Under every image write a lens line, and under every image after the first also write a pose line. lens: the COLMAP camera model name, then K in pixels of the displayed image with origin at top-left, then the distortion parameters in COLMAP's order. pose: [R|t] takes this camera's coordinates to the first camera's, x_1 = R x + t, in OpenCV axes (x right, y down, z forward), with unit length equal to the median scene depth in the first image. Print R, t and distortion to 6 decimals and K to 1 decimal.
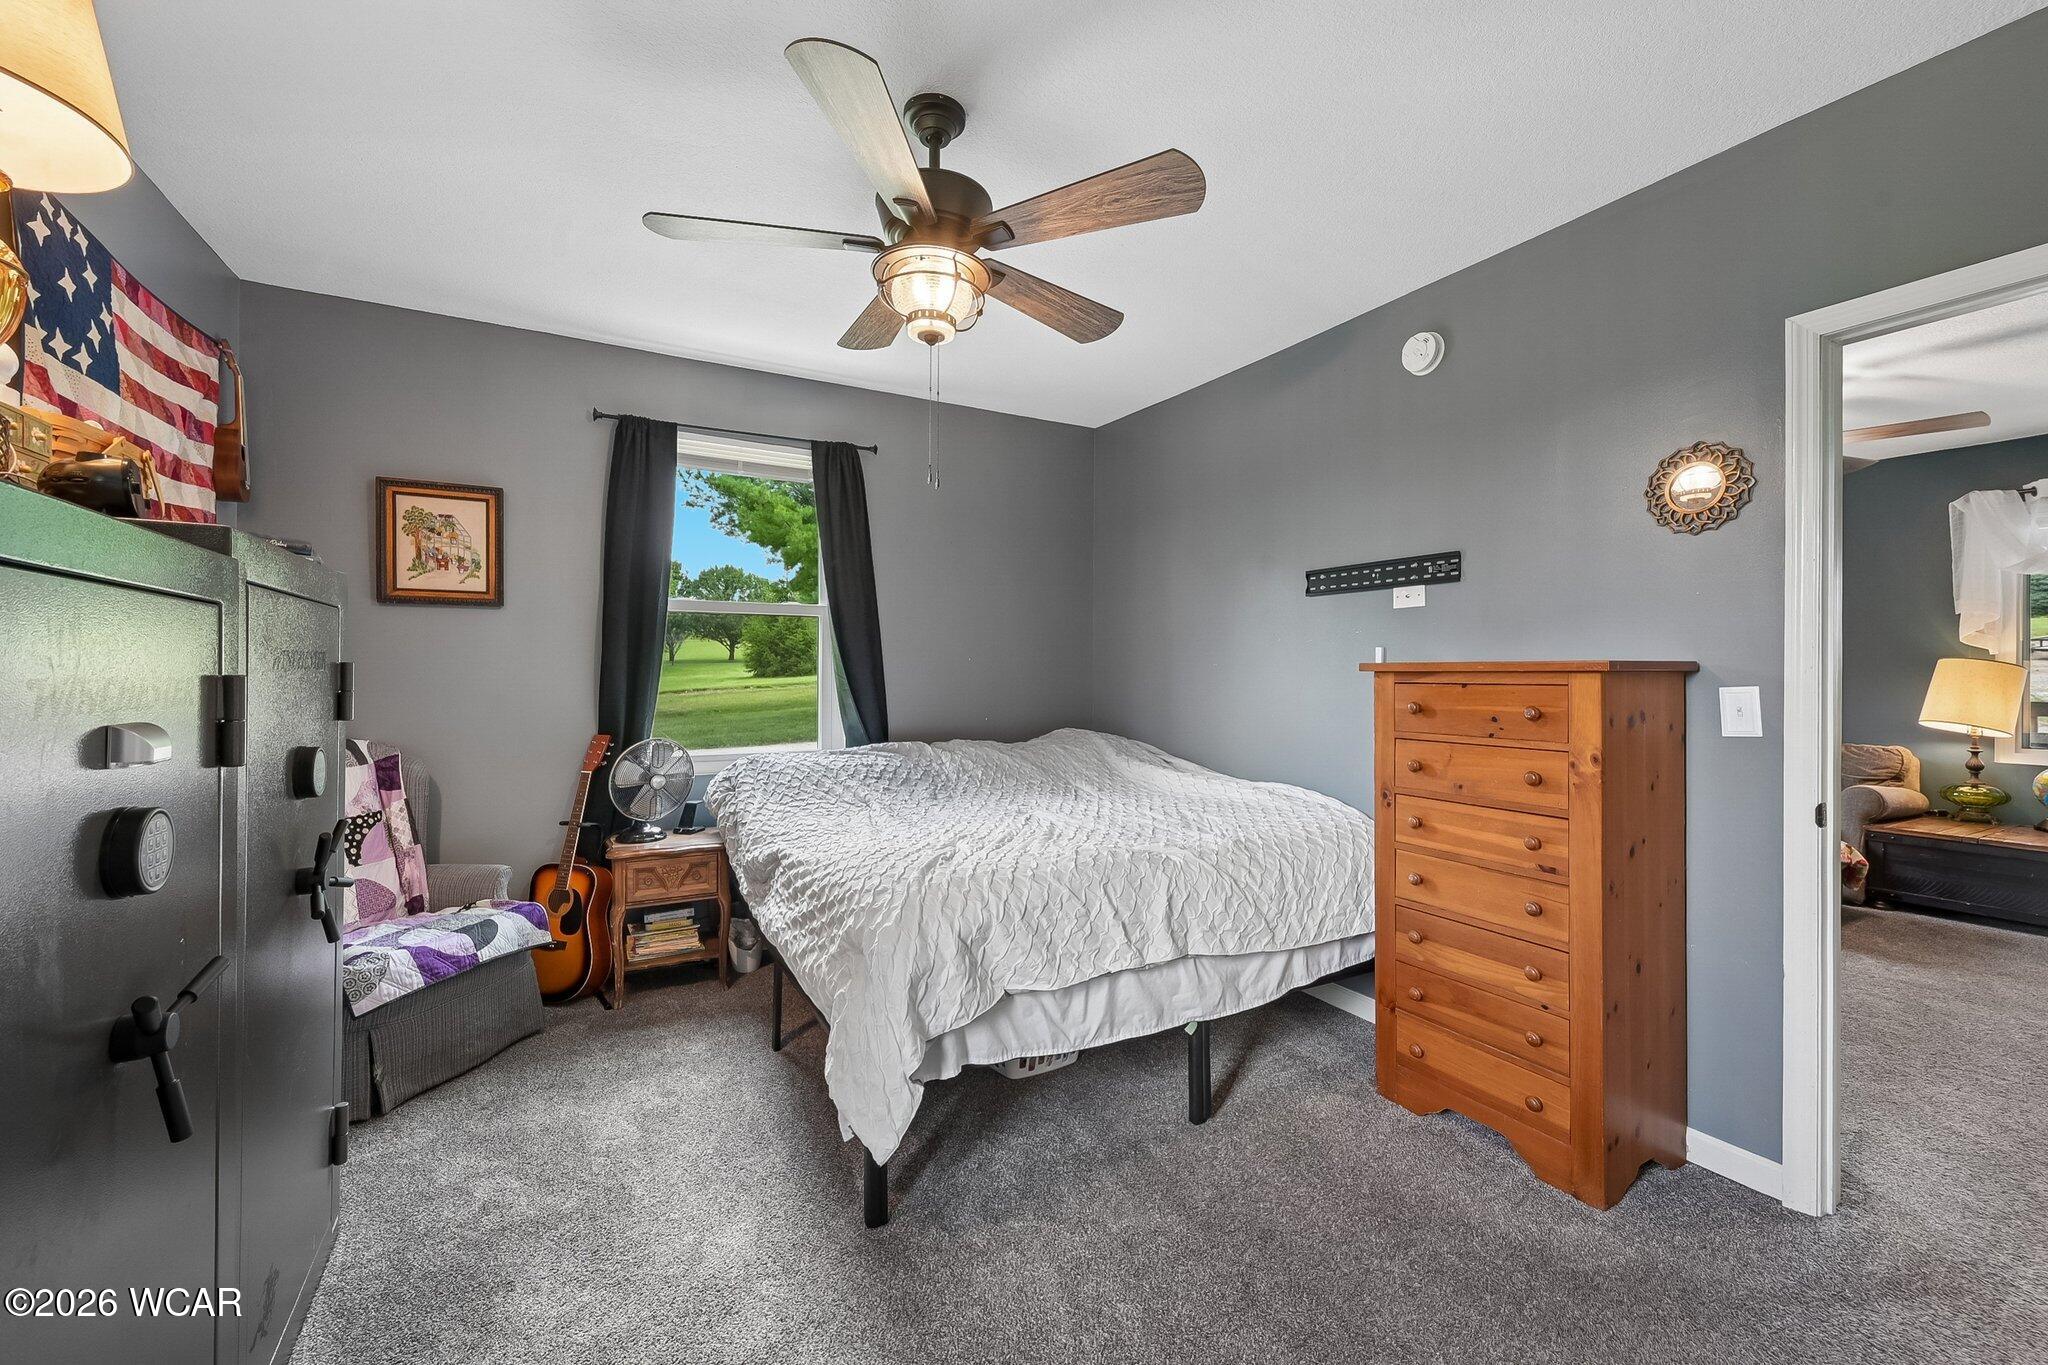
lens RADIAL K [[814.8, 0, 1029.9], [0, 814.8, 665.5], [0, 0, 1]] dist [0.003615, 0.000344]
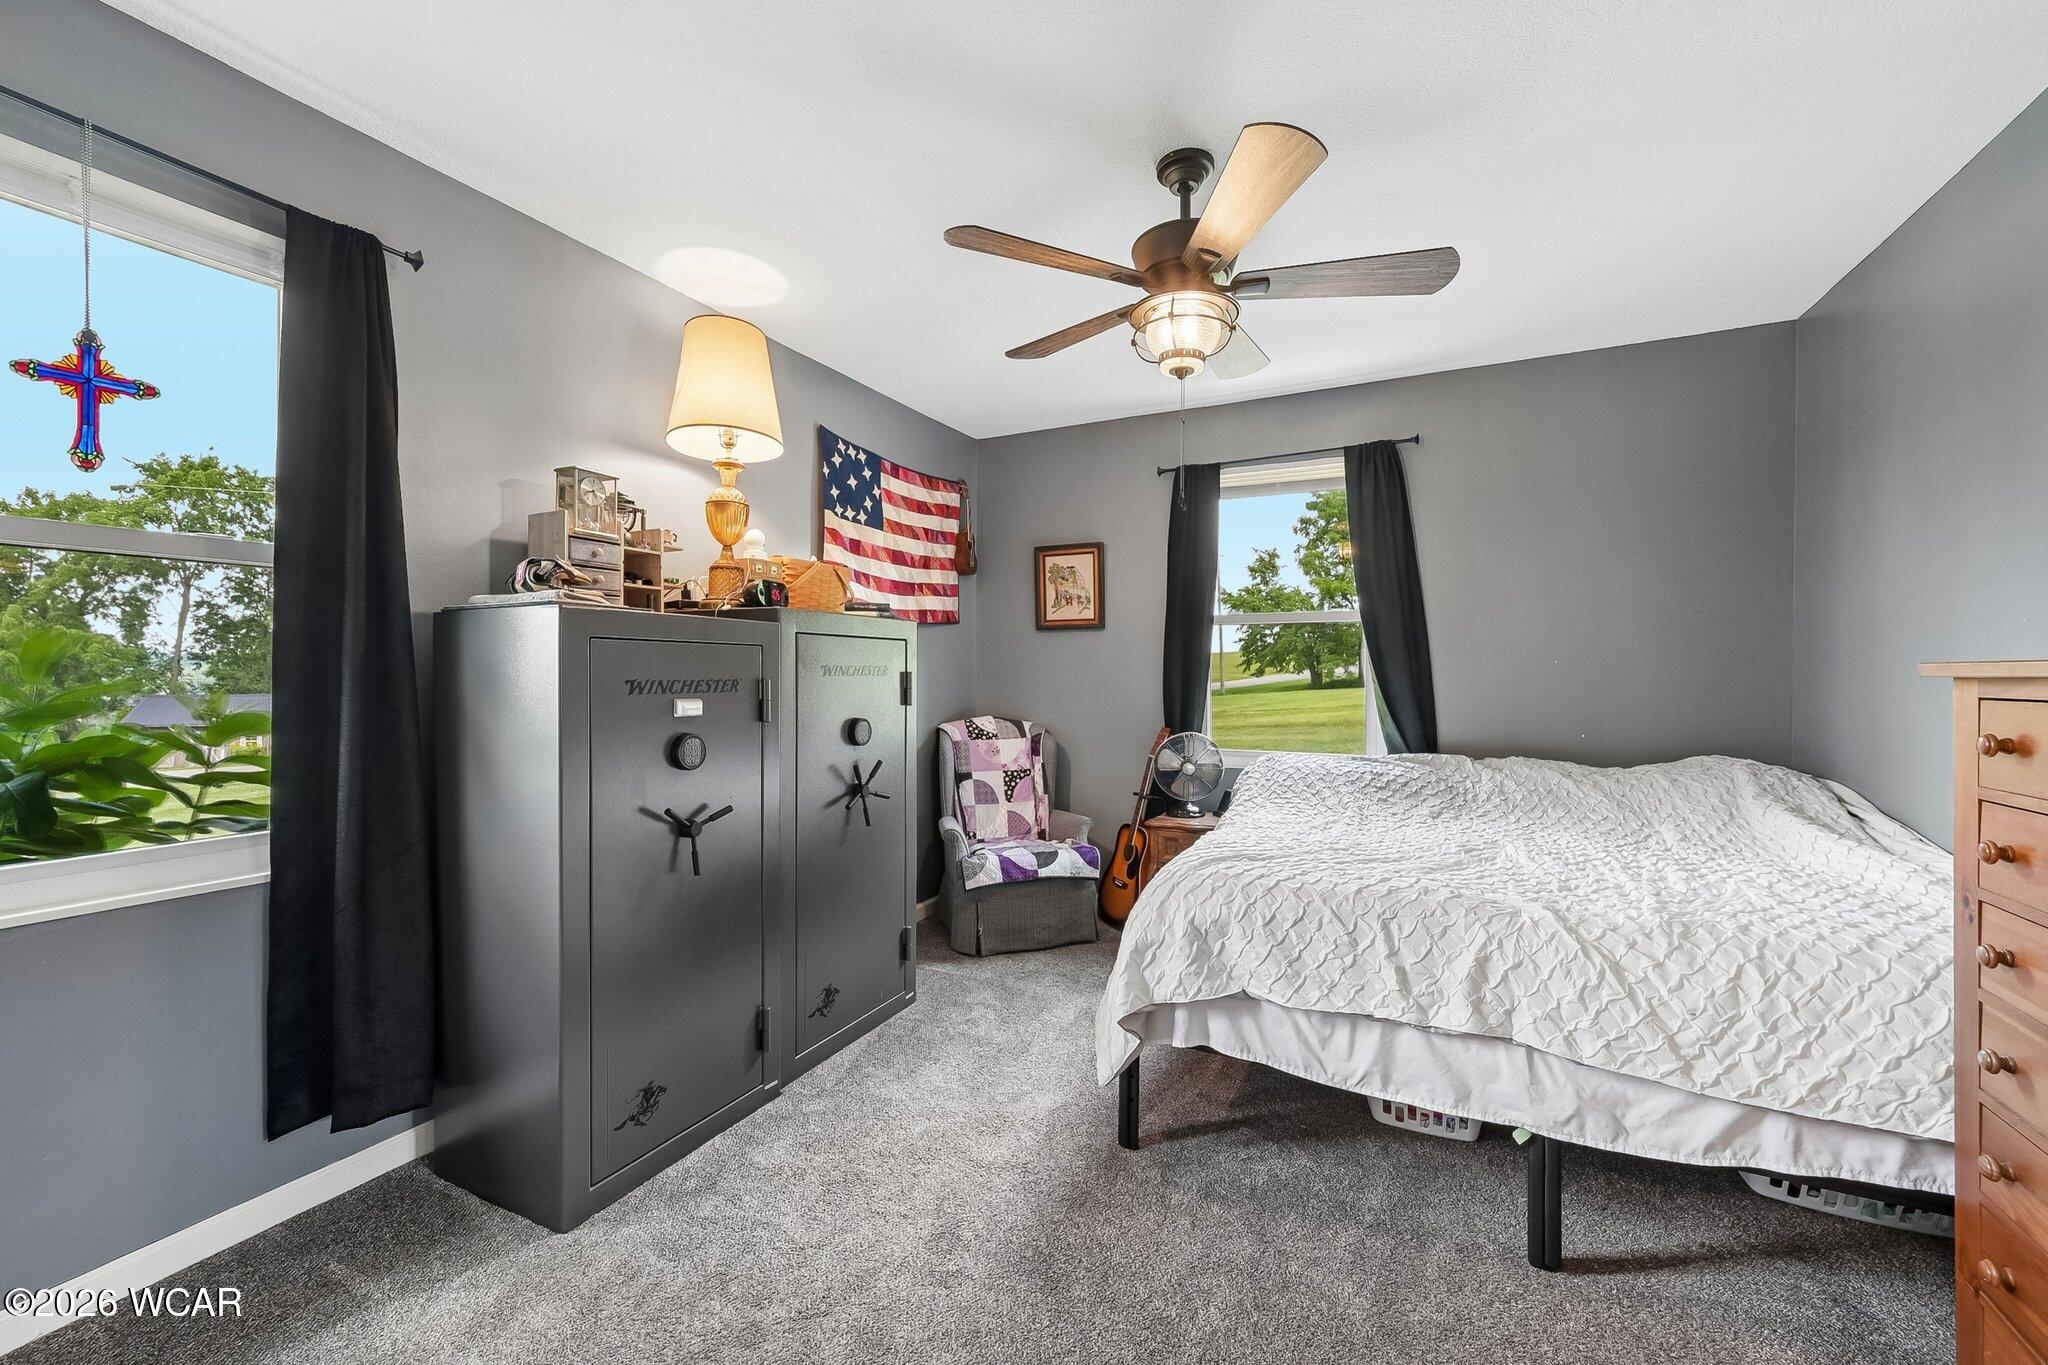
lens RADIAL K [[817.5, 0, 1033.1], [0, 817.5, 675.9], [0, 0, 1]] dist [0.004351, 0.000669]
pose [[0.577016, -0.000441, -0.816733, 0.509889], [0.006116, 0.999974, 0.003781, 0.000114], [0.816710, -0.007177, 0.577004, 0.154092]]
